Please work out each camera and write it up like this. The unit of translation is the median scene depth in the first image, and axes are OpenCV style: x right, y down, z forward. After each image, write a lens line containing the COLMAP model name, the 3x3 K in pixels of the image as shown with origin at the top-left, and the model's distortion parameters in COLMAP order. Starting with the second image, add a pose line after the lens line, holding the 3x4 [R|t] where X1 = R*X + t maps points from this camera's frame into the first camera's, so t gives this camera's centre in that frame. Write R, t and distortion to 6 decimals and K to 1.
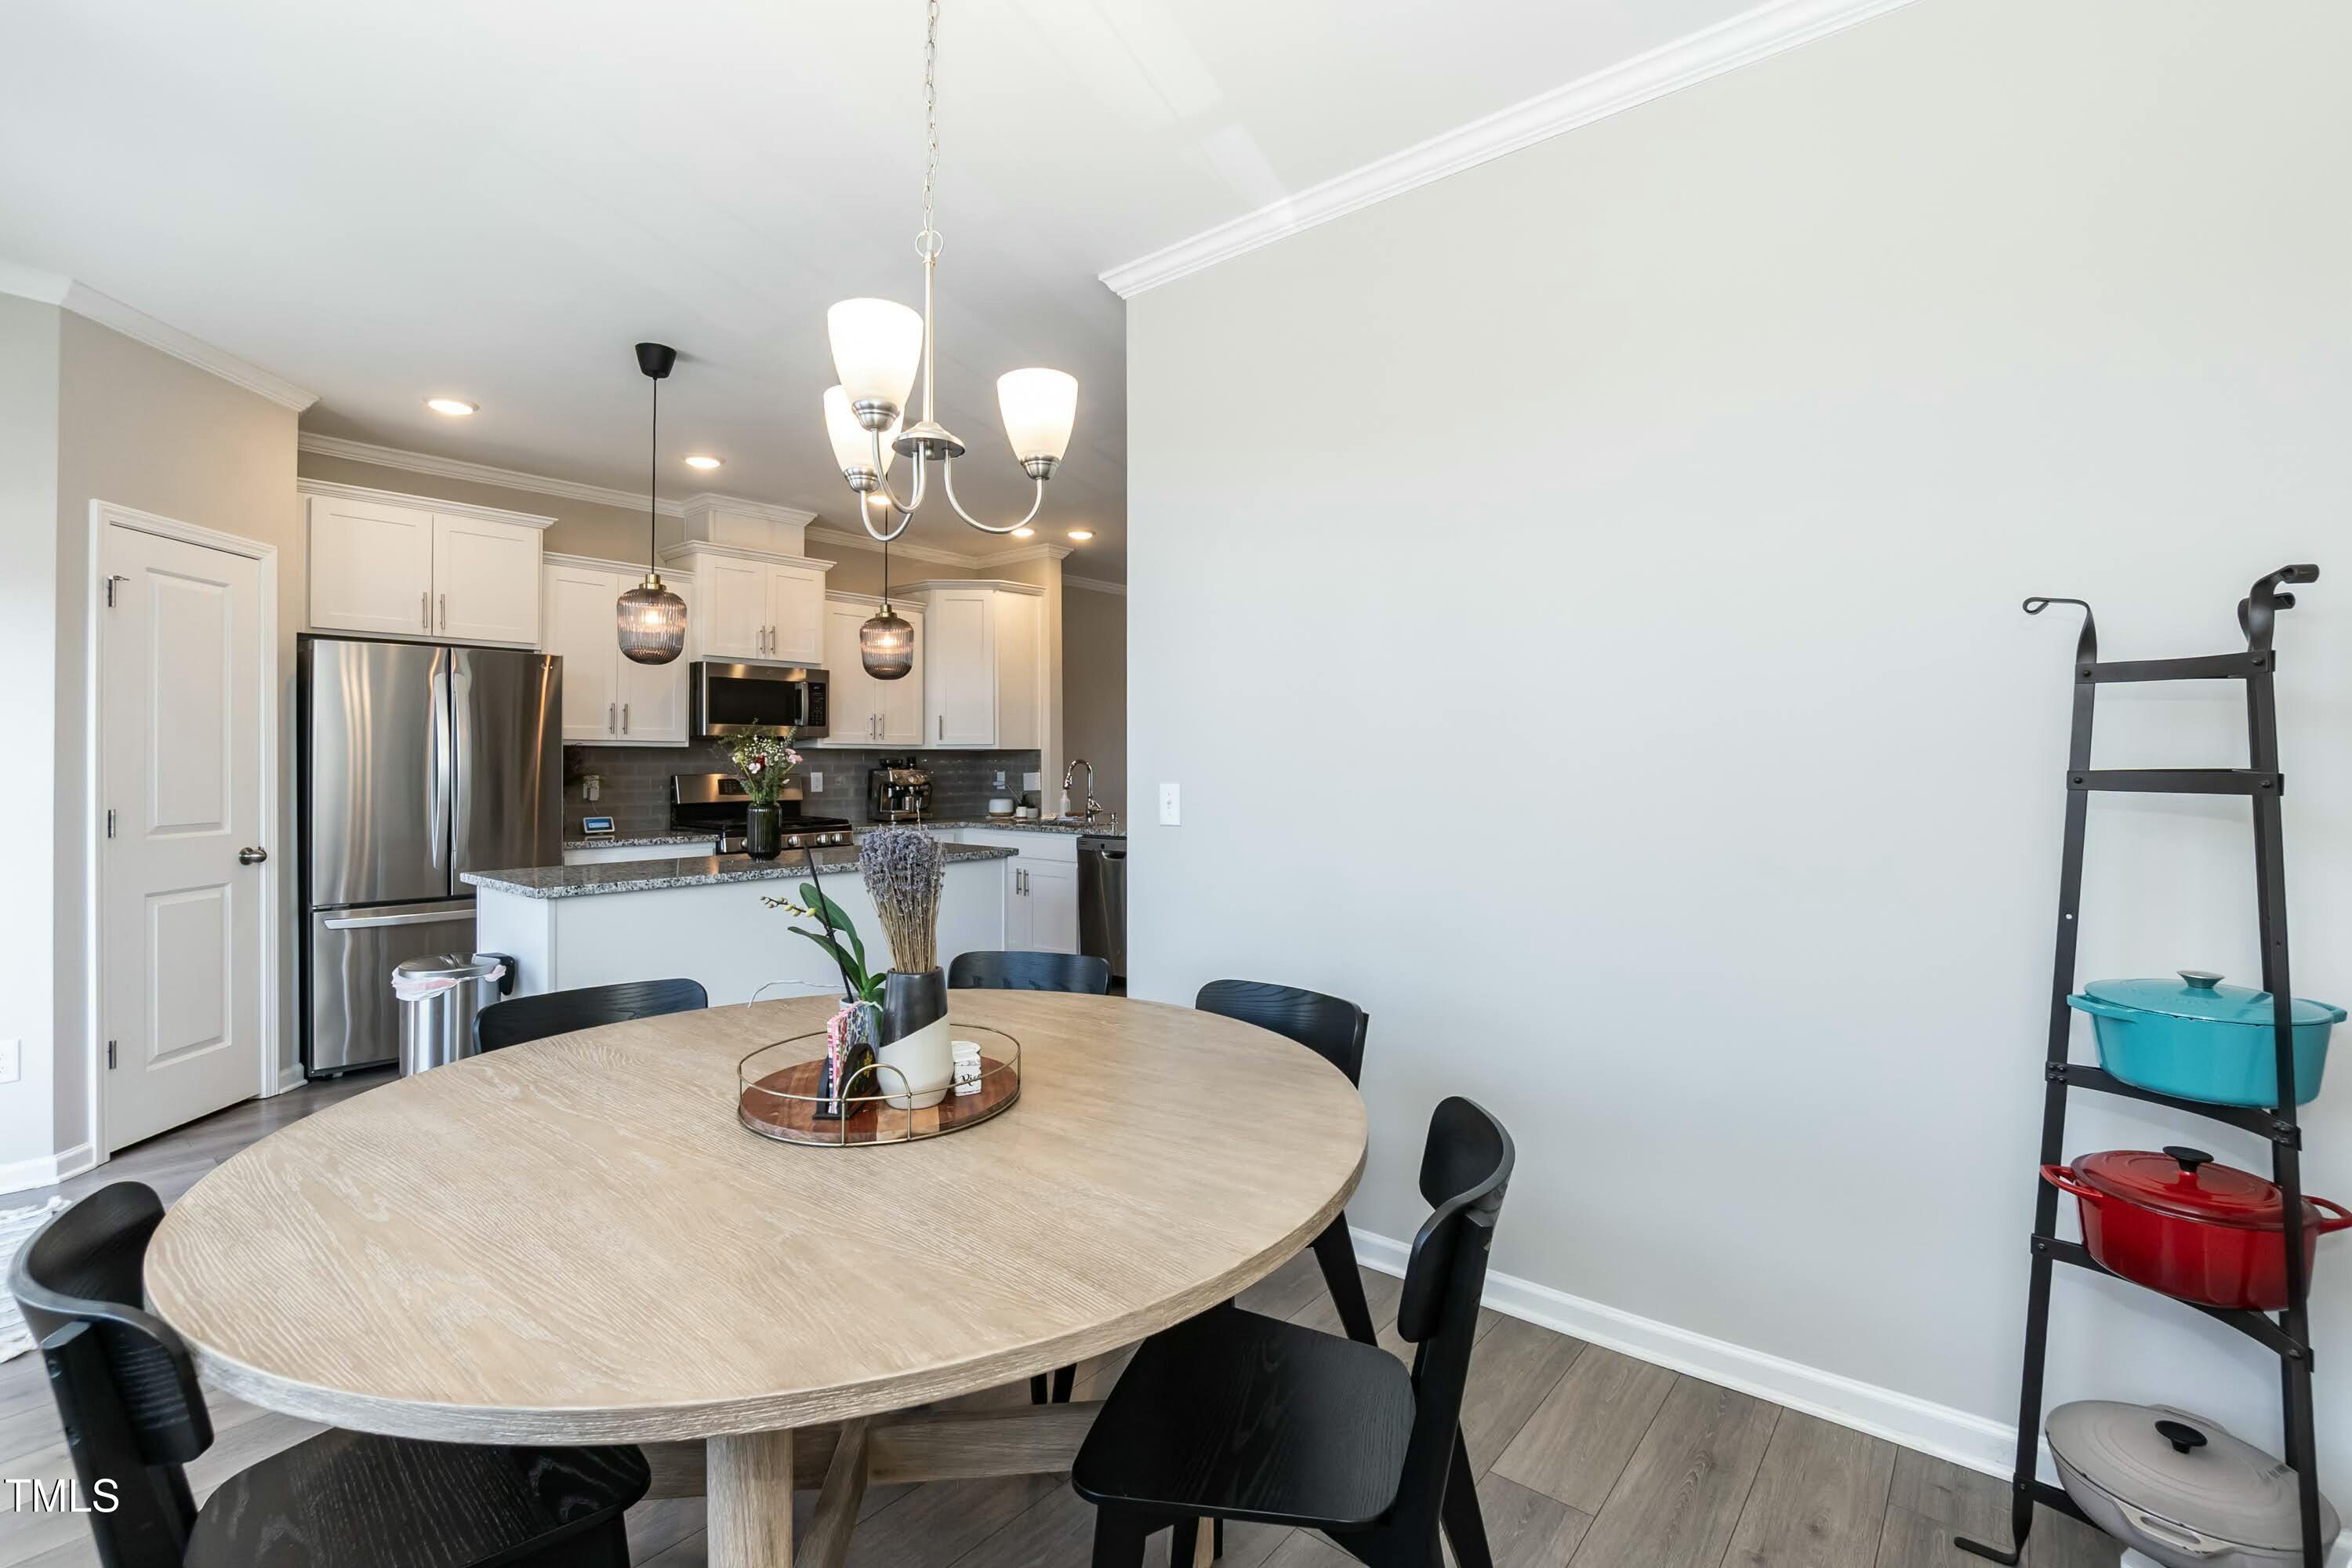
lens RADIAL K [[1044.0, 0, 1182.2], [0, 1044.0, 770.3], [0, 0, 1]] dist [-0.010320, 0.000191]
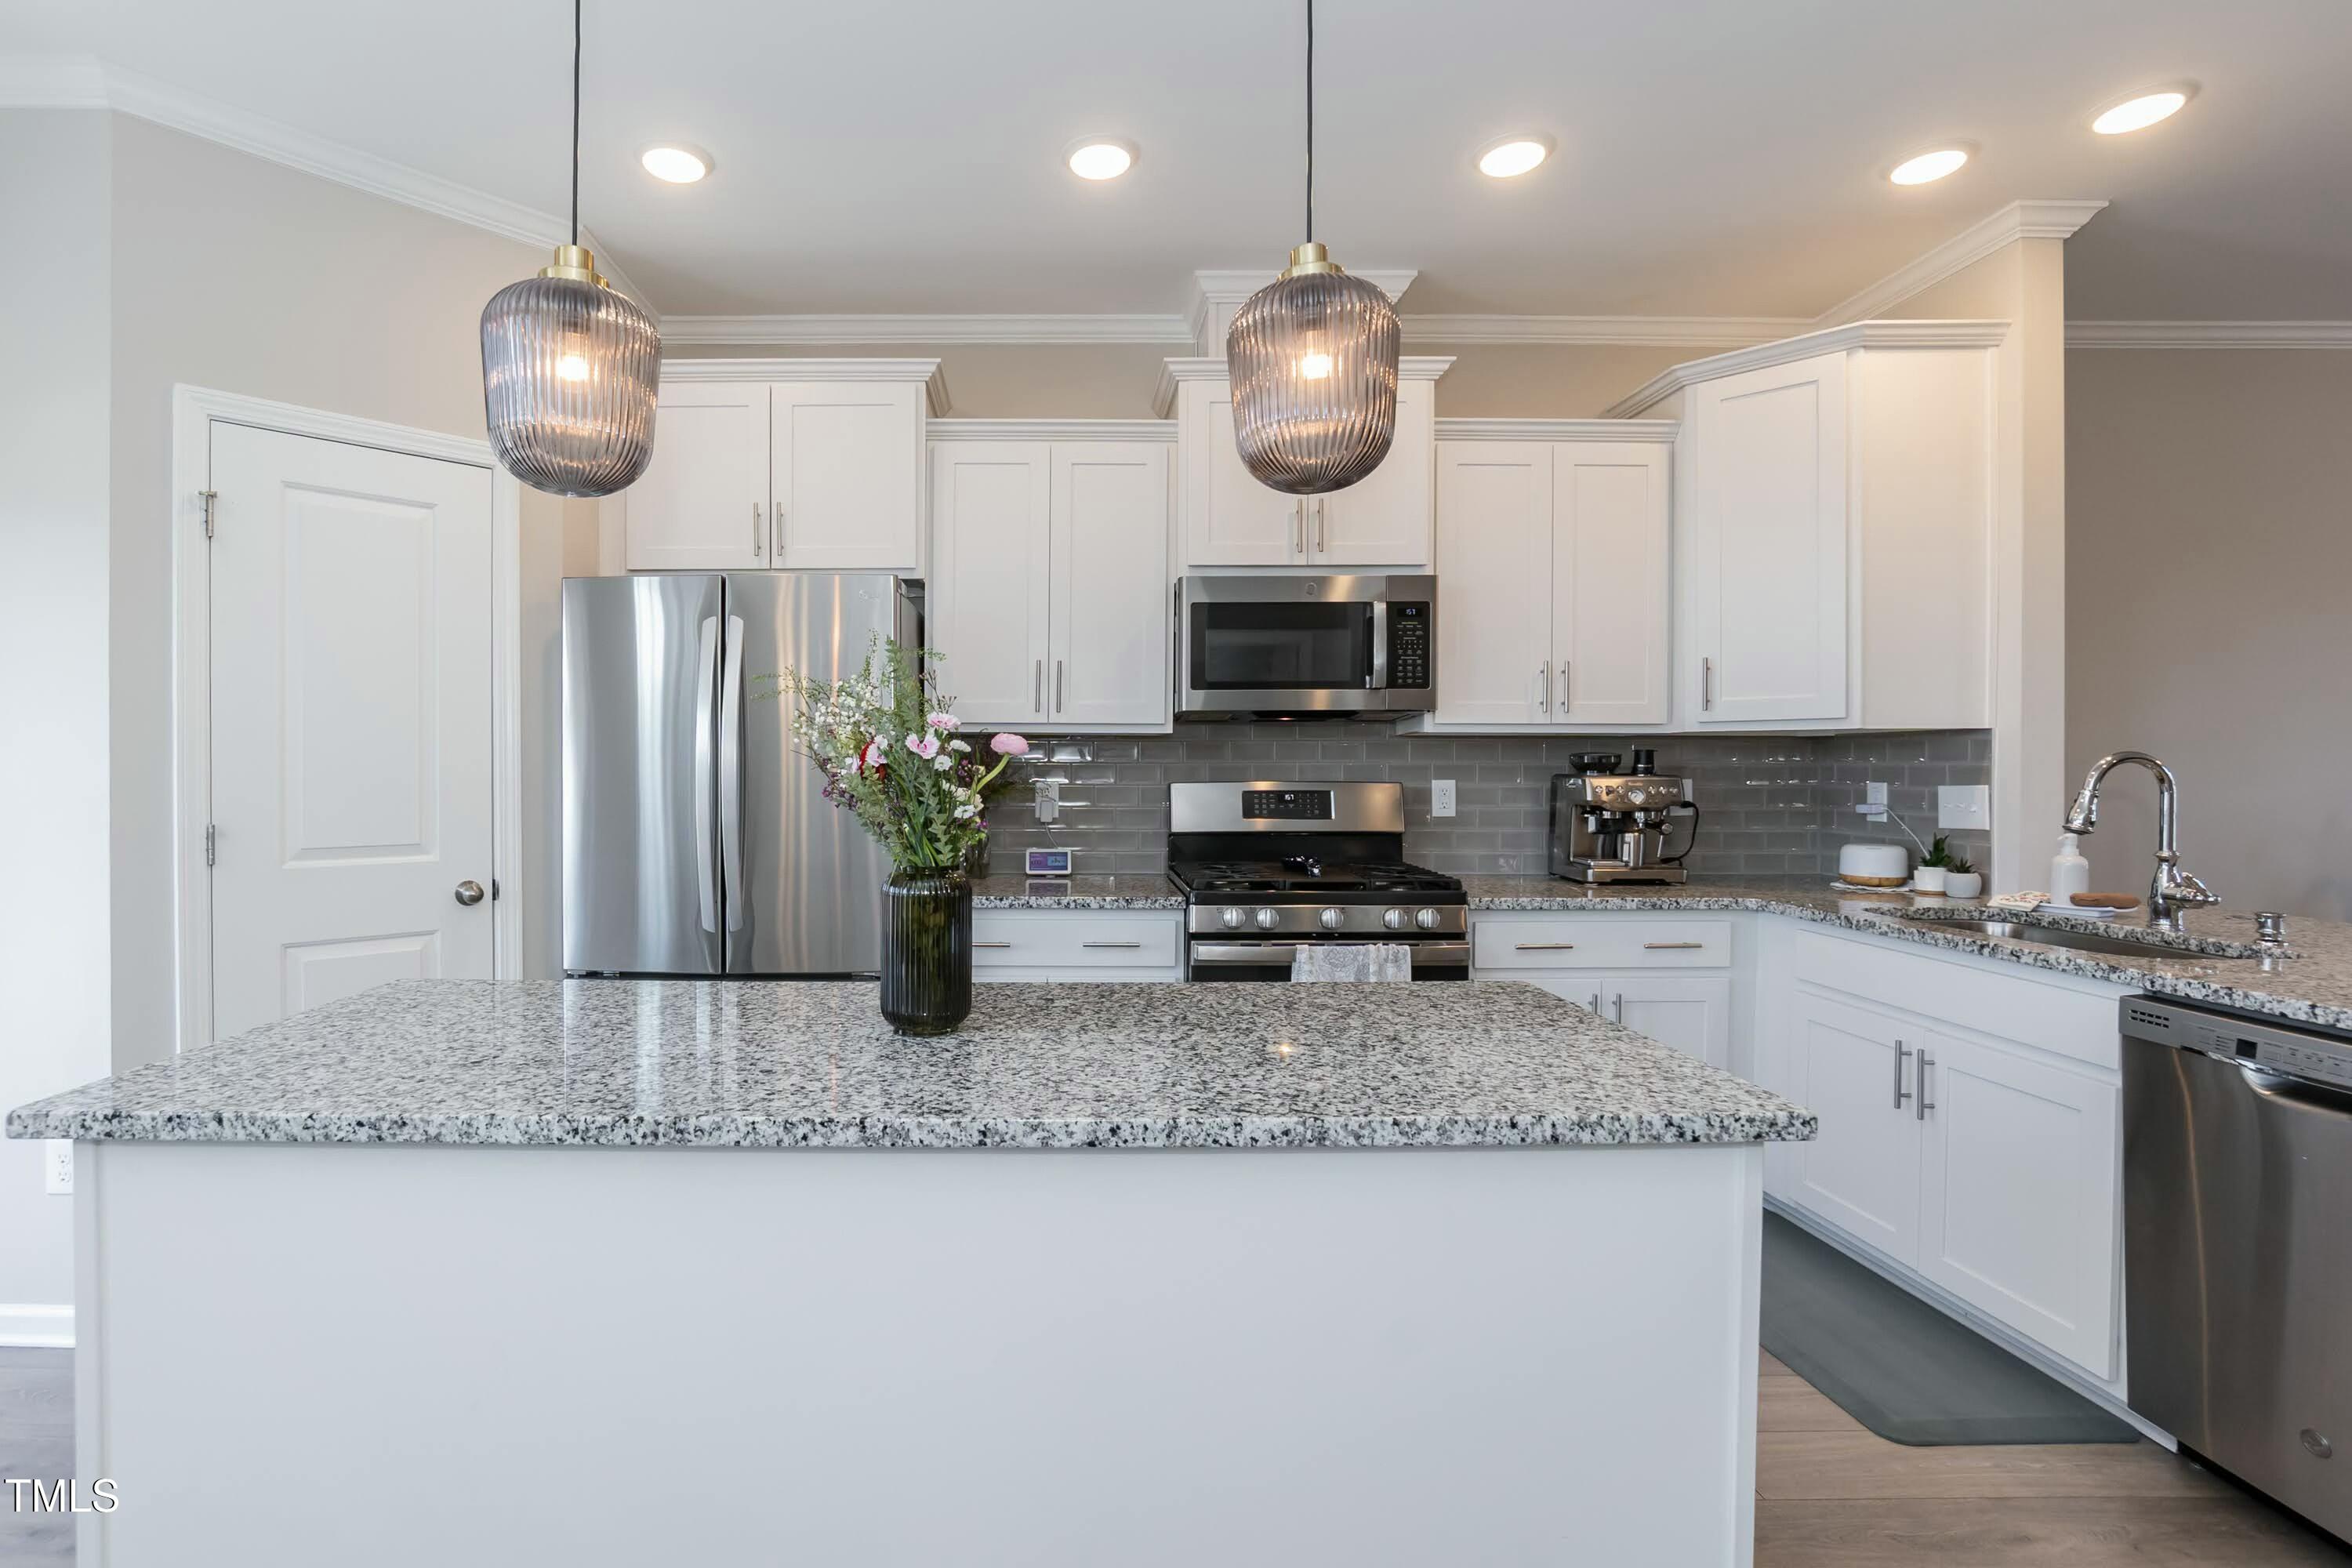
lens RADIAL K [[1001.7, 0, 1129.2], [0, 1001.7, 784.0], [0, 0, 1]] dist [-0.017678, 0.000208]
pose [[0.643740, 0.011127, -0.765163, -0.067396], [-0.006522, 0.999938, 0.009054, 0.000352], [0.765216, -0.000838, 0.643773, 0.579656]]
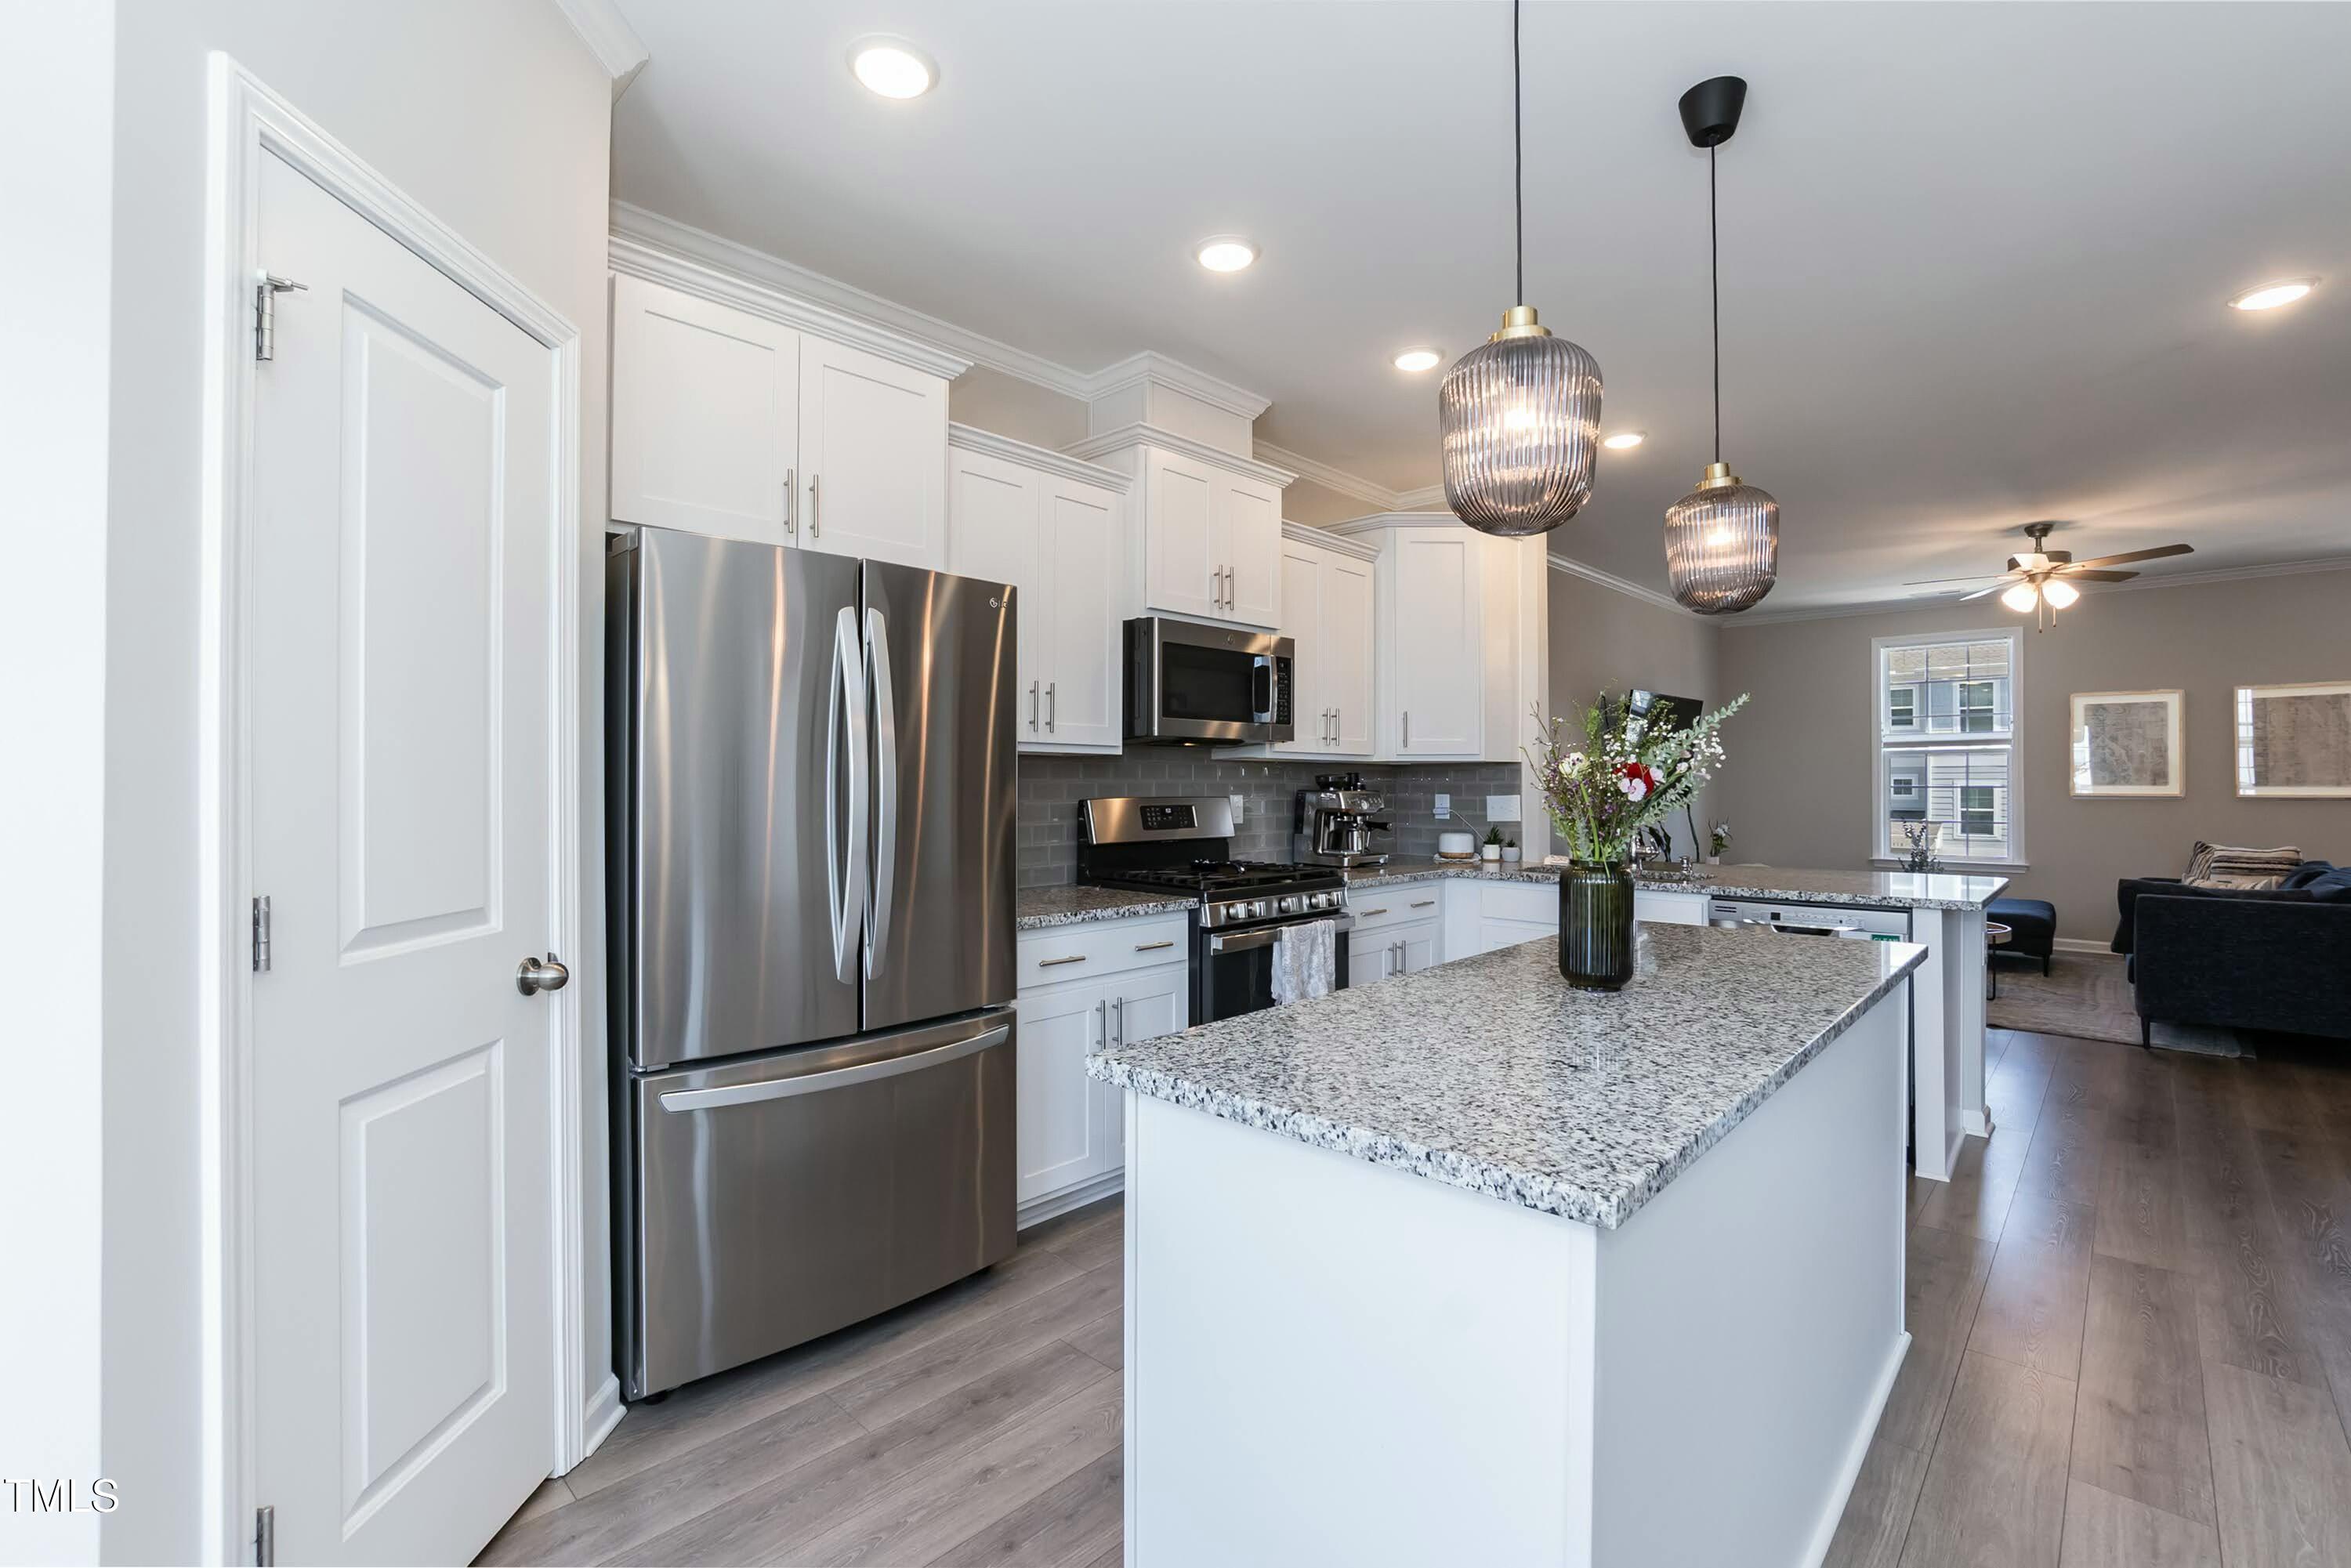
lens RADIAL K [[1001.3, 0, 1128.7], [0, 1001.3, 784.0], [0, 0, 1]] dist [-0.017678, 0.000208]
pose [[0.994669, 0.002091, -0.103101, -0.374198], [-0.002634, 0.999983, -0.005138, -0.001601], [0.103089, 0.005382, 0.994658, 0.368817]]
